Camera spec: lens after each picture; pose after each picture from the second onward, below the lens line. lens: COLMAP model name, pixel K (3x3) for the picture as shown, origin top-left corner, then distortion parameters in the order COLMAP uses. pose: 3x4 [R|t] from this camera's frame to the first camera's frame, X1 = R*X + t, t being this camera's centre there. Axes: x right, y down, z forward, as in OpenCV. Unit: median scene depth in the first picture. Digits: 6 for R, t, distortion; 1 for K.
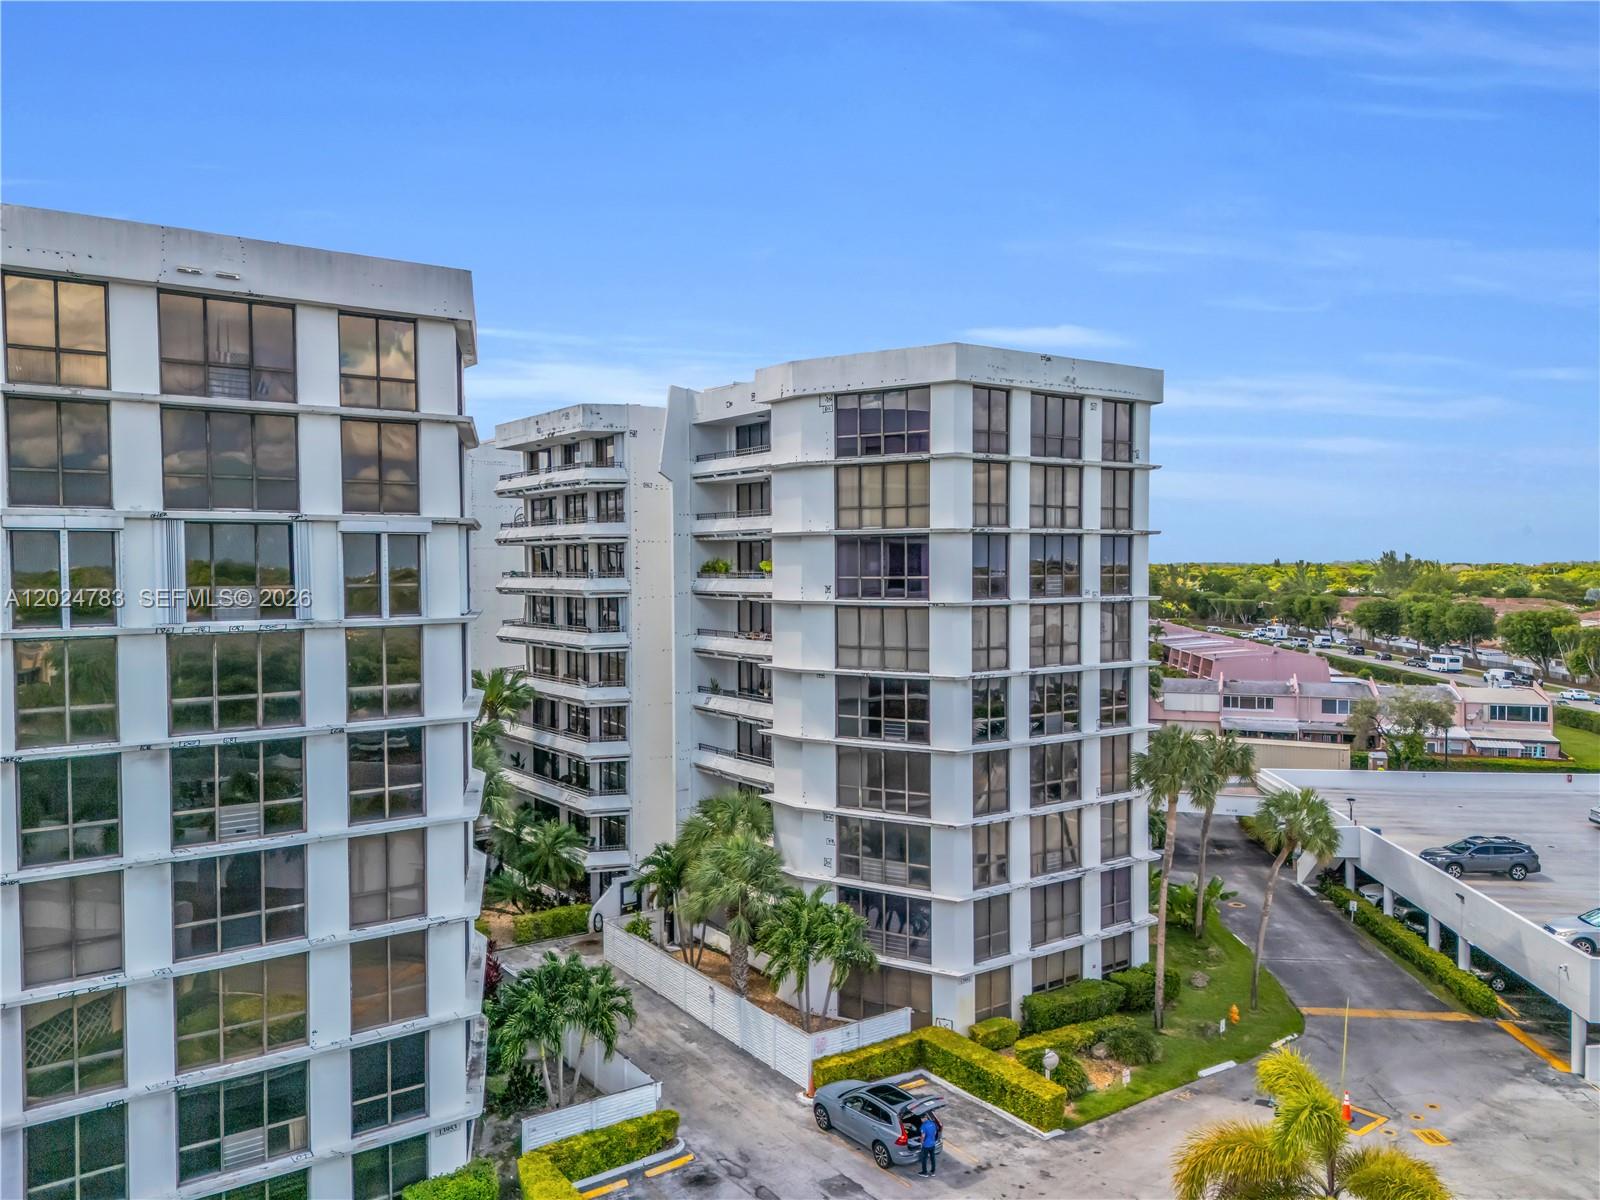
lens RADIAL K [[1192.4, 0, 800.0], [0, 1192.4, 600.0], [0, 0, 1]] dist [0.108544, -0.132483]
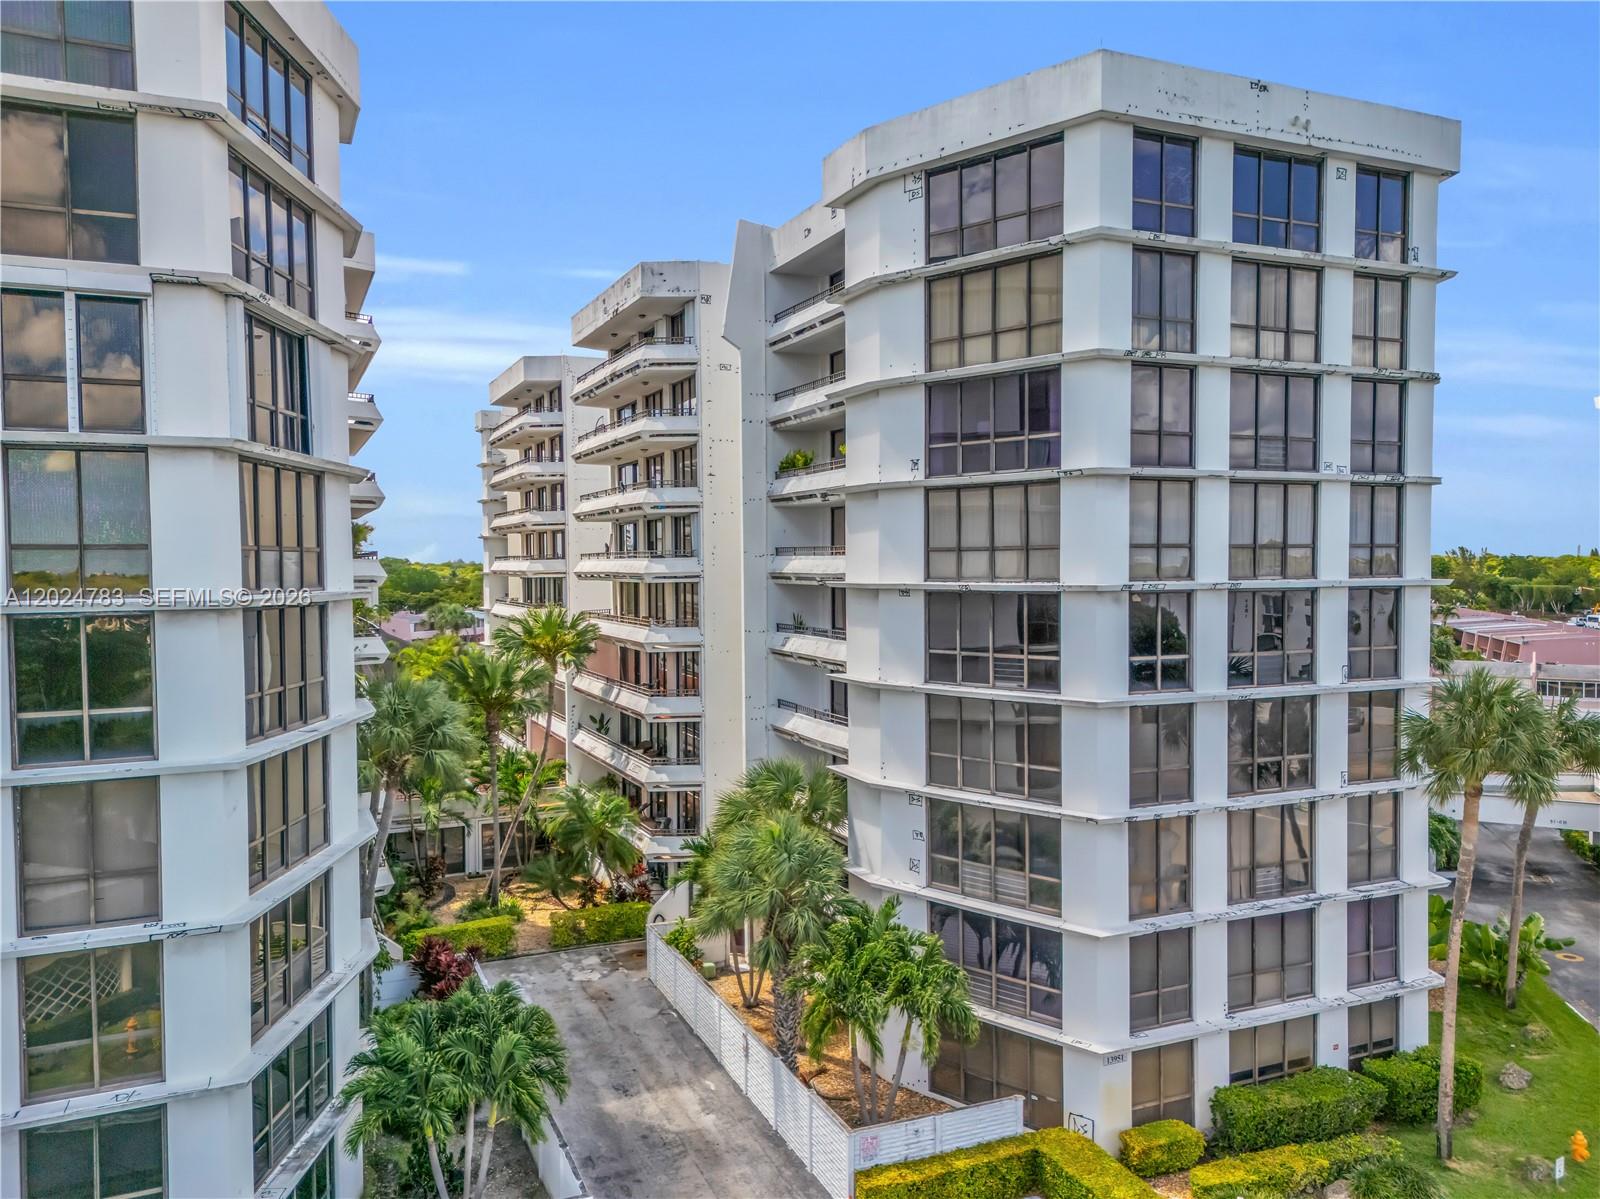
lens RADIAL K [[1191.2, 0, 800.0], [0, 1191.2, 599.5], [0, 0, 1]] dist [0.065222, -0.045025]
pose [[0.979667, 0.005014, -0.200568, 0.095170], [-0.004574, 0.999986, 0.002657, 0.066160], [0.200578, -0.001685, 0.979676, 0.321152]]
